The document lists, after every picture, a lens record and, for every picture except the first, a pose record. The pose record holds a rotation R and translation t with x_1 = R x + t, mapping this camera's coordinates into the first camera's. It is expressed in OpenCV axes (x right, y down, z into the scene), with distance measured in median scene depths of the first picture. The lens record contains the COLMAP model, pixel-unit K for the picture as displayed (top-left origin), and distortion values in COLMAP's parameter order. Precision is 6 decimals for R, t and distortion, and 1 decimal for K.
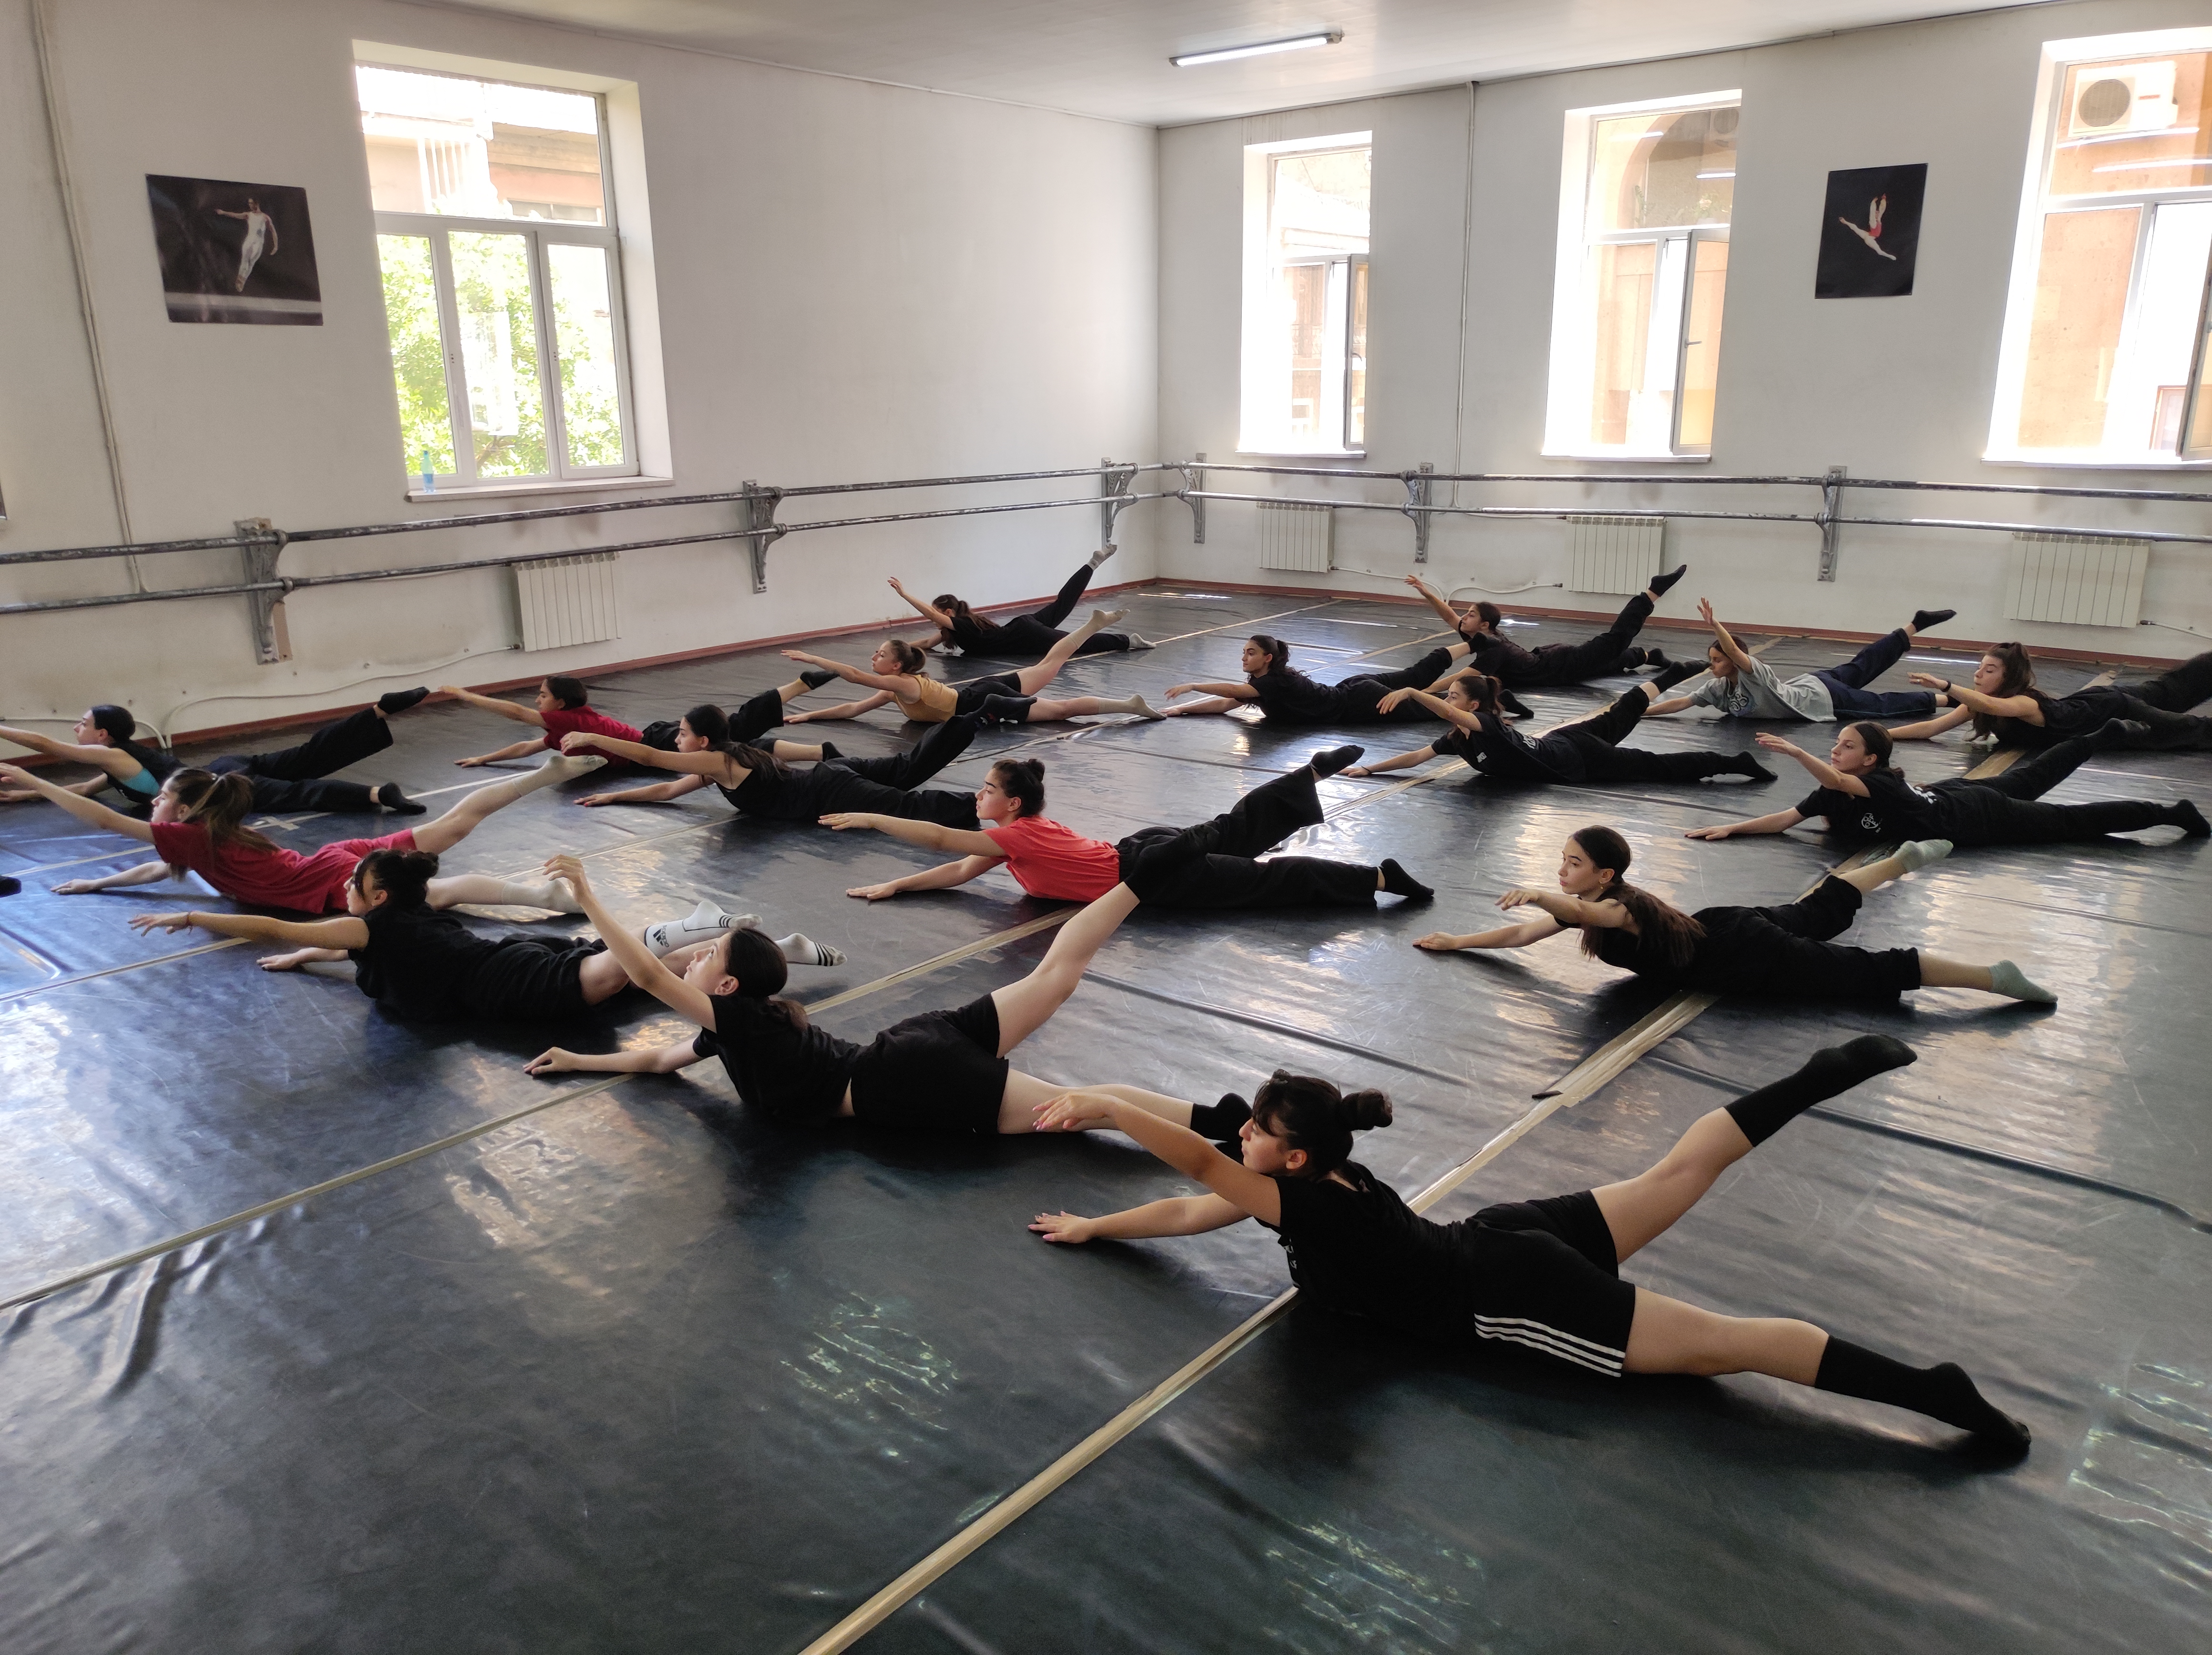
lens RADIAL K [[1633.7, 0, 1122.8], [0, 1633.7, 838.9], [0, 0, 1]] dist [0.025947, -0.020349]
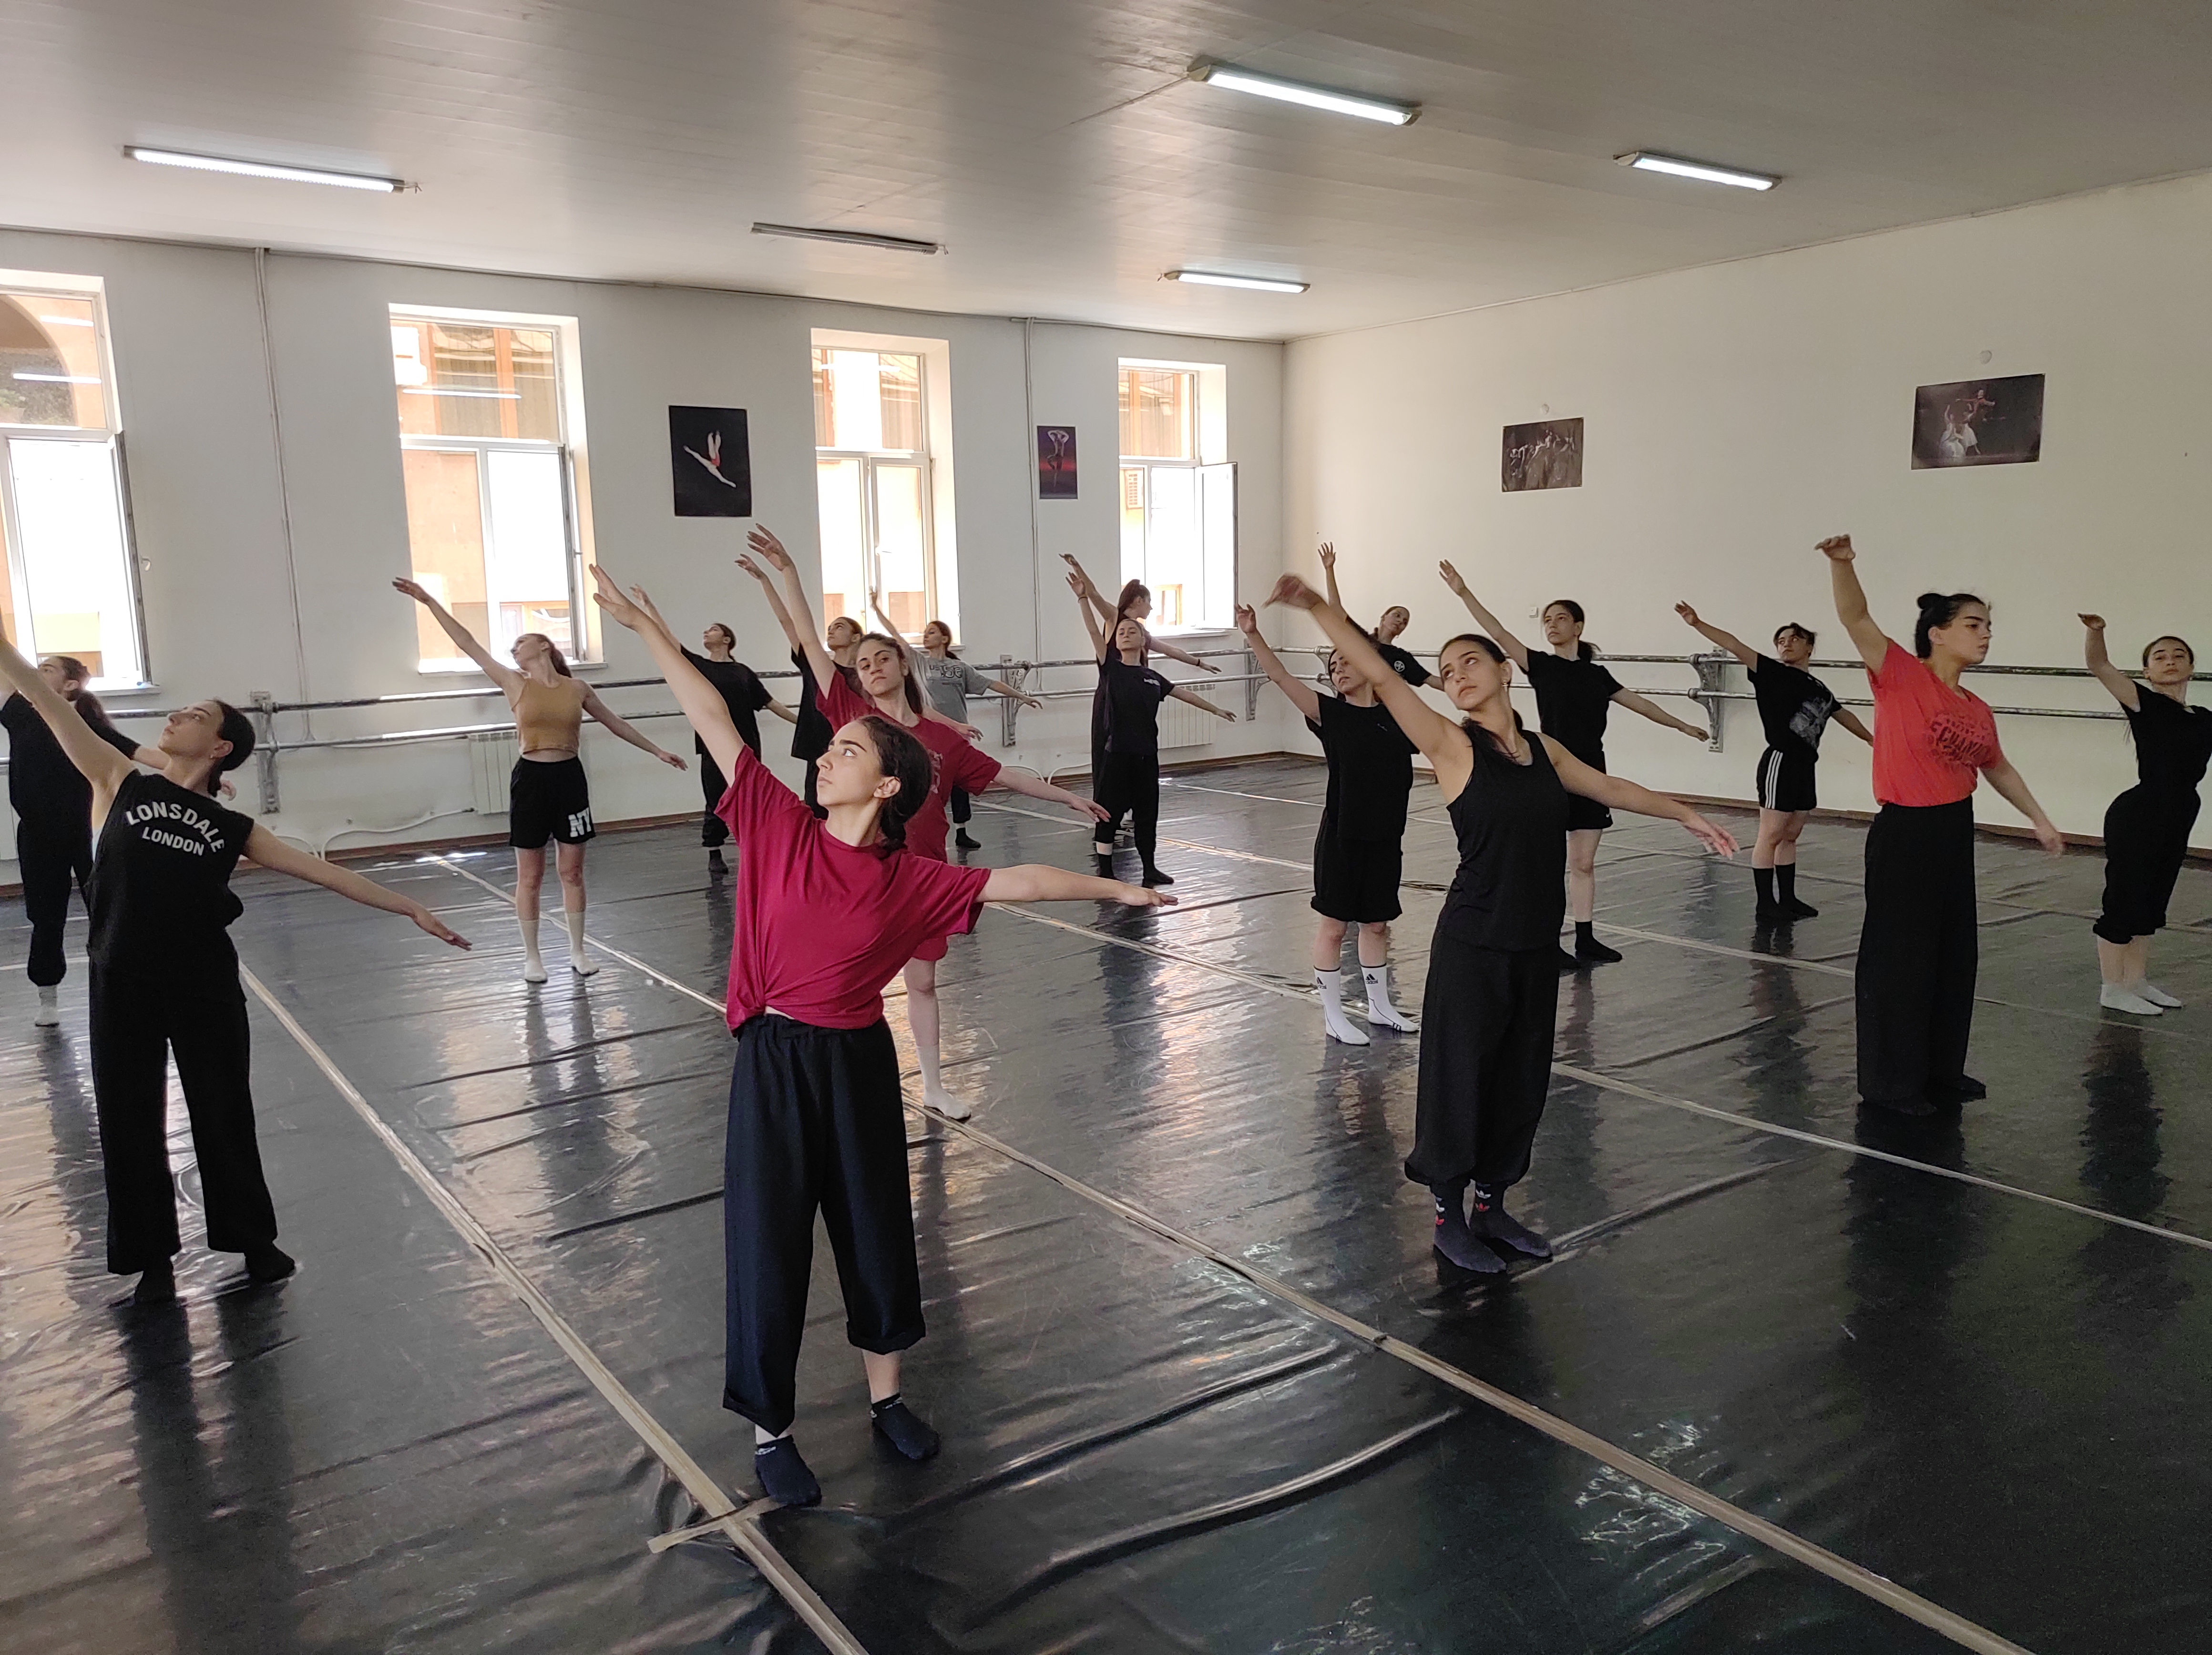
lens RADIAL K [[1633.7, 0, 1115.0], [0, 1633.7, 839.7], [0, 0, 1]] dist [0.025947, -0.020349]
pose [[0.253921, -0.148317, 0.955786, -0.591108], [0.276620, 0.958034, 0.075177, -0.125543], [-0.926825, 0.245301, 0.284292, 0.479313]]
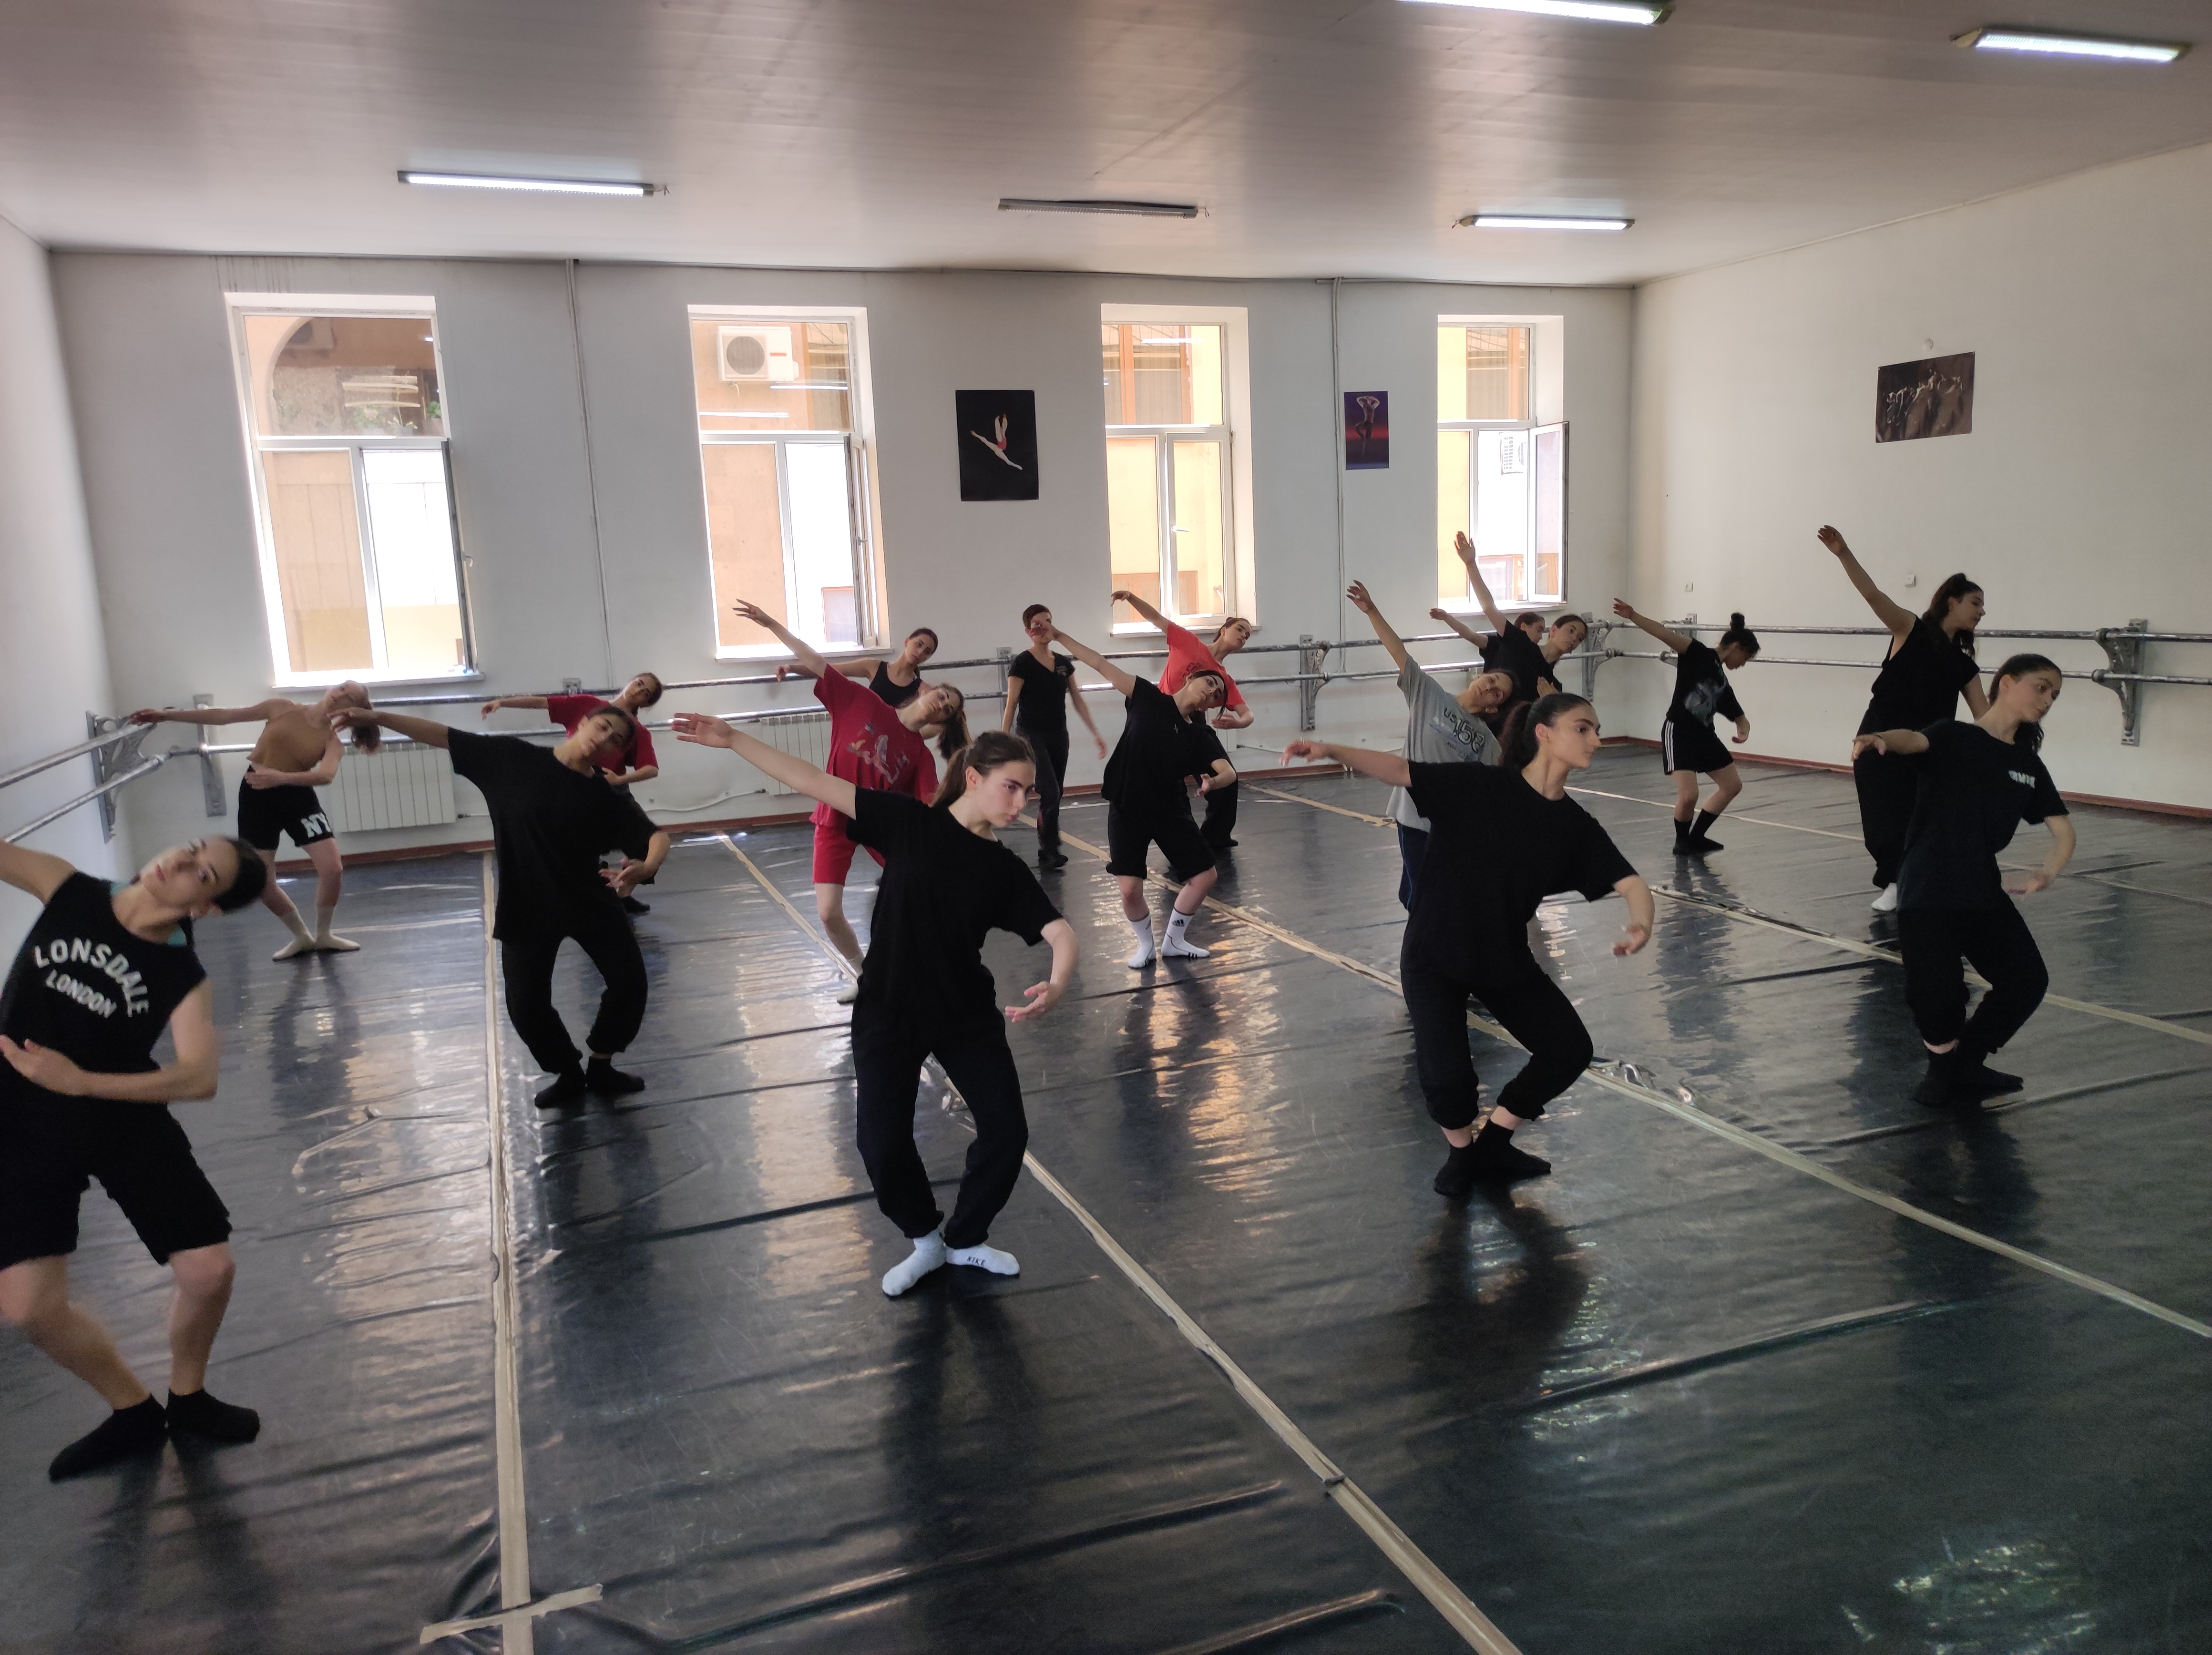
lens RADIAL K [[1633.7, 0, 1098.5], [0, 1633.7, 838.8], [0, 0, 1]] dist [0.025947, -0.020349]
pose [[0.496707, -0.154219, 0.854107, -0.512613], [0.267245, 0.963450, 0.018546, -0.108792], [-0.825750, 0.219044, 0.519767, 0.412168]]
